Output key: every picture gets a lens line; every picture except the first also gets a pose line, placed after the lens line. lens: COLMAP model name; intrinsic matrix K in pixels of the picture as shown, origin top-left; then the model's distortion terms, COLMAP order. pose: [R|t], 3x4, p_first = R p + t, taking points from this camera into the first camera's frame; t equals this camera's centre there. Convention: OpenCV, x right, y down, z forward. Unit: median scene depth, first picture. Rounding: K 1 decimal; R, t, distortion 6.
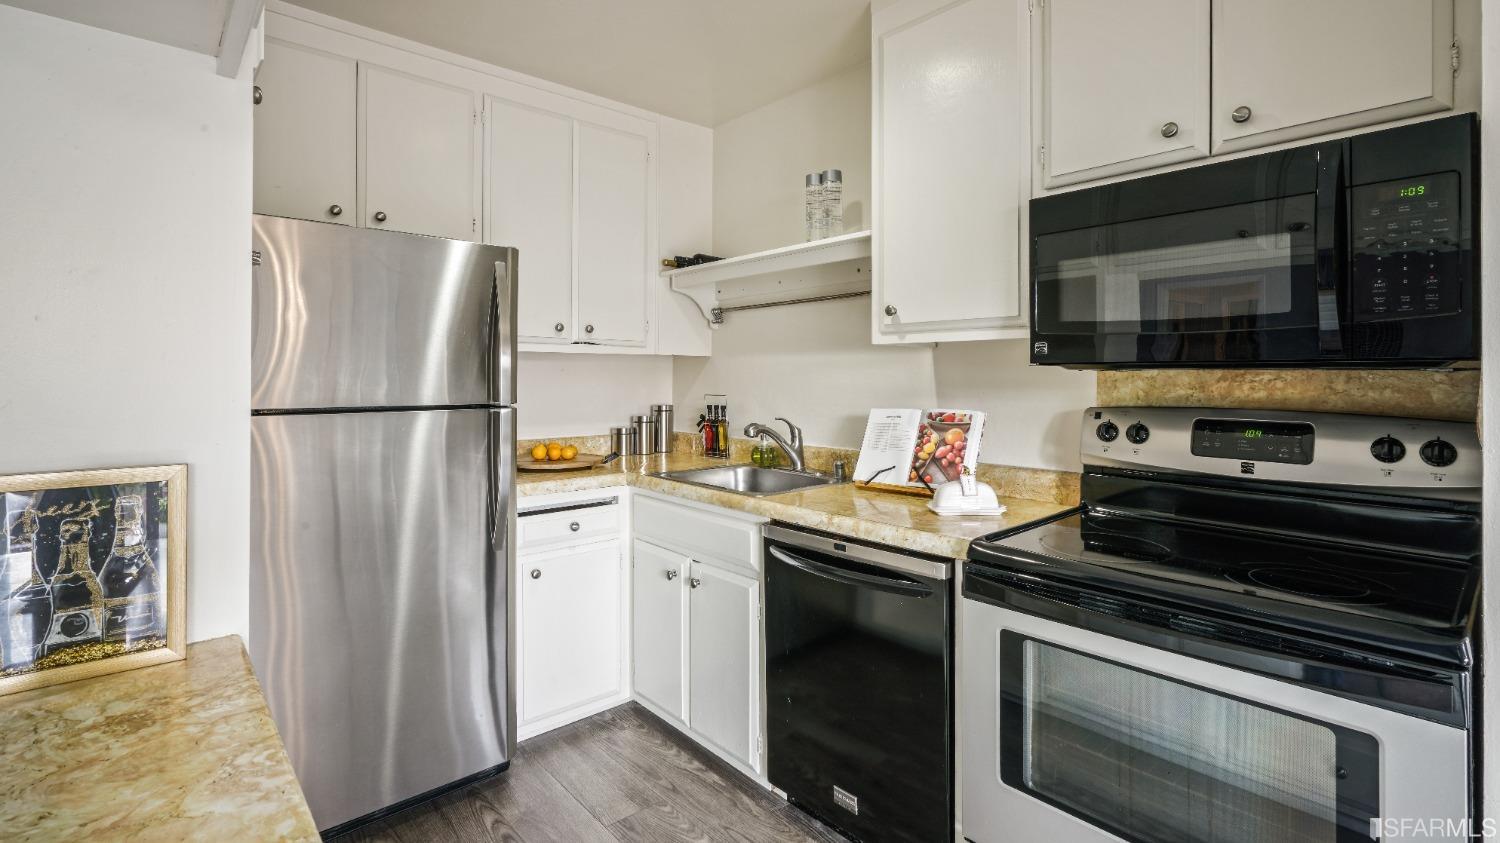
lens RADIAL K [[684.2, 0, 751.1], [0, 684.2, 367.5], [0, 0, 1]] dist [-0.000695, -0.000082]
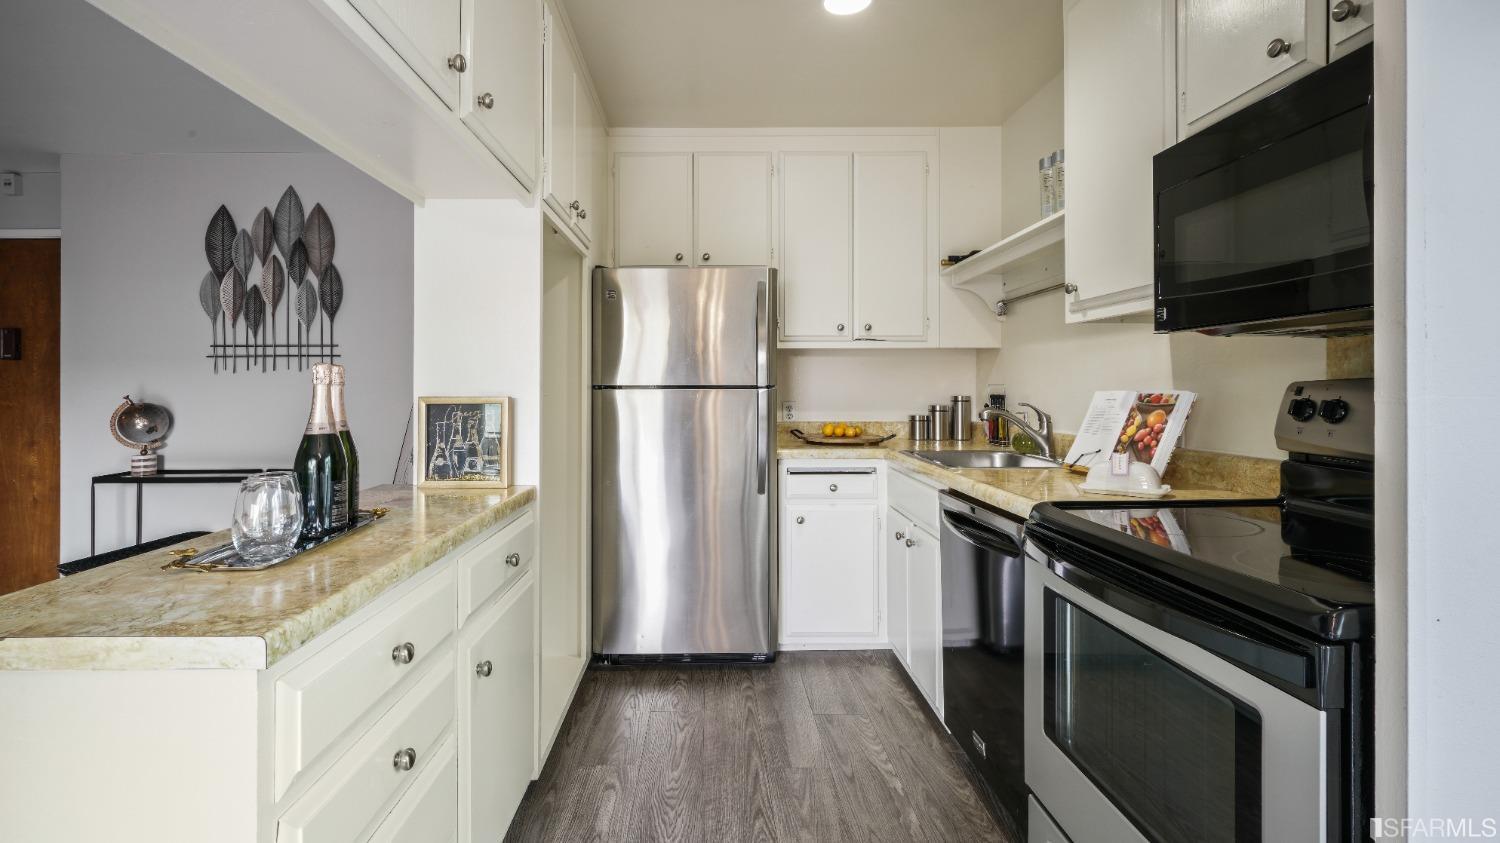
lens RADIAL K [[699.2, 0, 730.9], [0, 699.2, 372.8], [0, 0, 1]] dist [0.000697, 0.000337]
pose [[0.755529, -0.017615, -0.654879, 0.467685], [0.011741, 0.999842, -0.013348, 0.044195], [0.655010, 0.002396, 0.755616, -0.076567]]
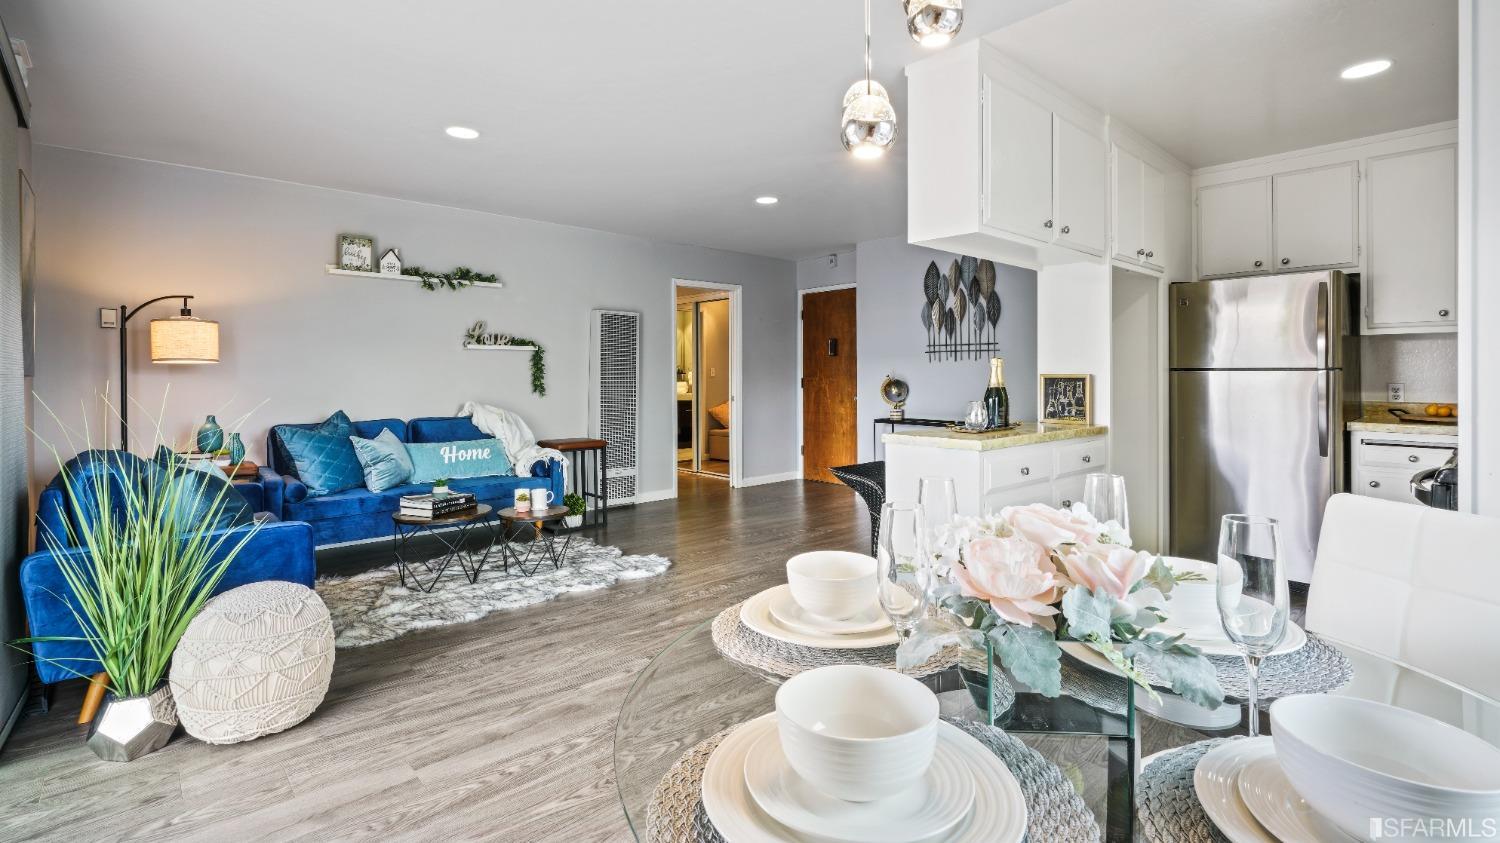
lens RADIAL K [[699.2, 0, 730.9], [0, 699.2, 372.8], [0, 0, 1]] dist [0.000697, 0.000337]
pose [[-0.017538, -0.004080, -0.999838, 1.287525], [0.010747, 0.999933, -0.004268, 0.054859], [0.999788, -0.010820, -0.017493, -0.380604]]
